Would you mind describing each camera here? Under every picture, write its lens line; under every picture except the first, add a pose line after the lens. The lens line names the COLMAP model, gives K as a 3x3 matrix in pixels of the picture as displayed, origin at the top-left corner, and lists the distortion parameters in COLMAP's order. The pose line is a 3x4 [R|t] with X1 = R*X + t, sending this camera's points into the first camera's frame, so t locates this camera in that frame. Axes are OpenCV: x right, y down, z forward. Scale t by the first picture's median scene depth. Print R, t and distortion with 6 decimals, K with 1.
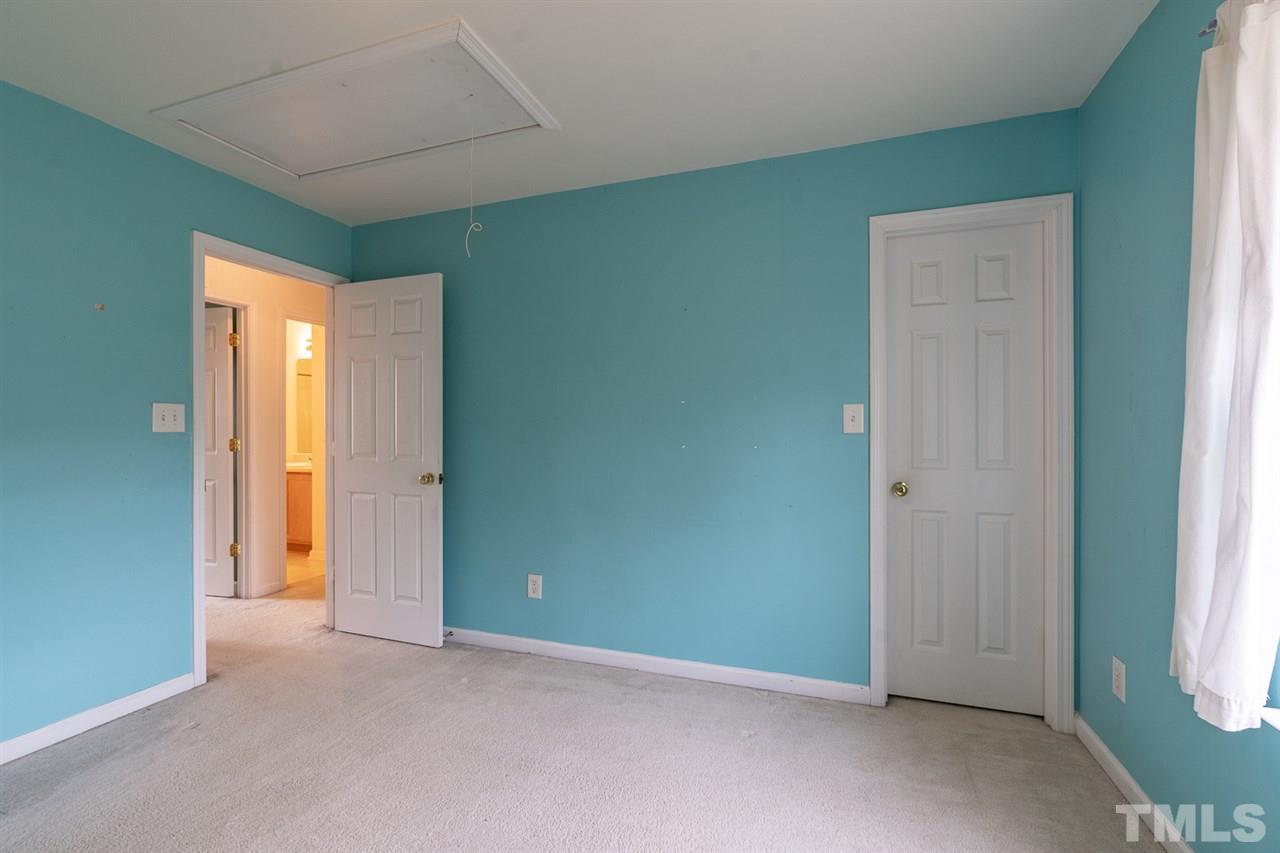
lens RADIAL K [[576.2, 0, 635.3], [0, 576.2, 430.8], [0, 0, 1]] dist [0.000065, 0.000019]
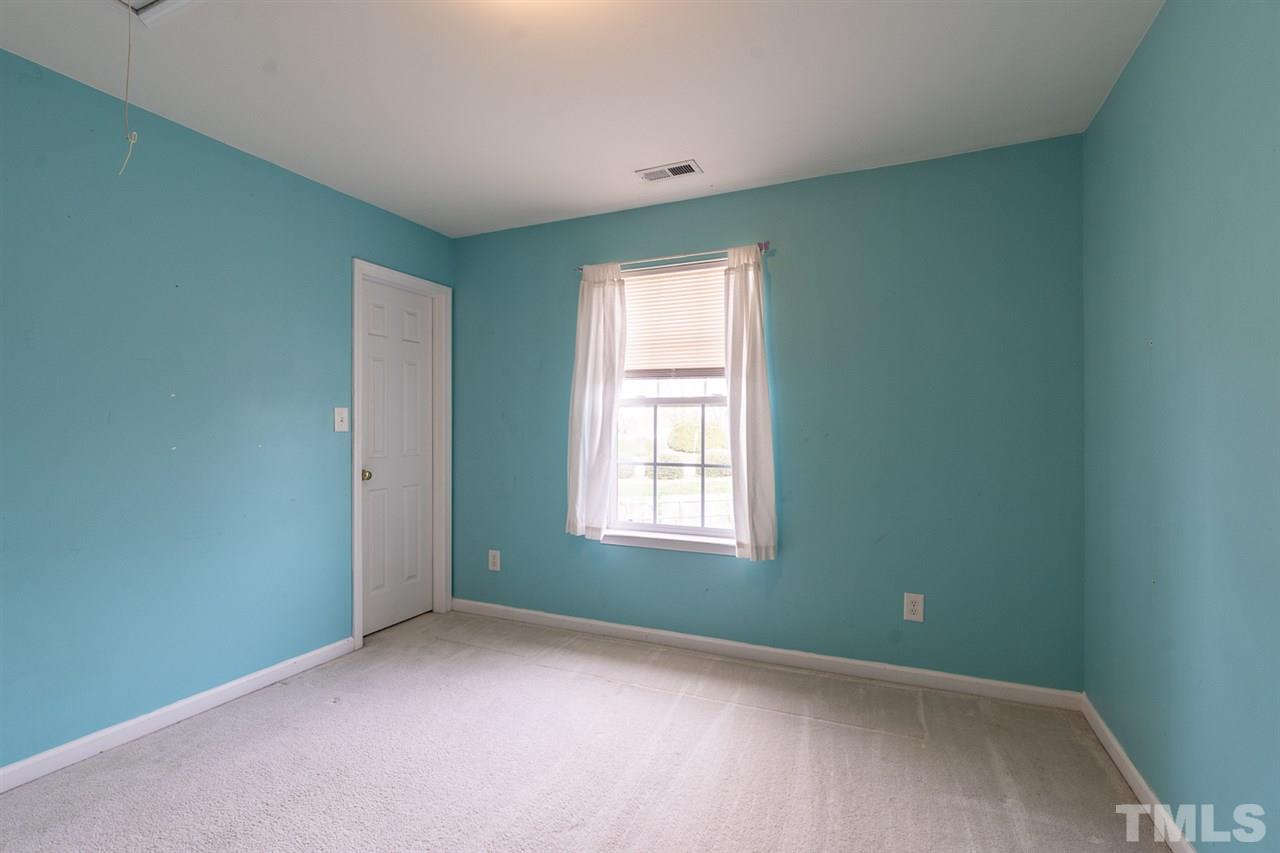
lens RADIAL K [[582.8, 0, 637.0], [0, 582.8, 430.4], [0, 0, 1]] dist [-0.000666, 0.000121]
pose [[0.073902, 0.001105, 0.997265, -0.806354], [0.000135, 0.999999, -0.001118, 0.002948], [-0.997265, 0.000217, 0.073902, 0.300599]]
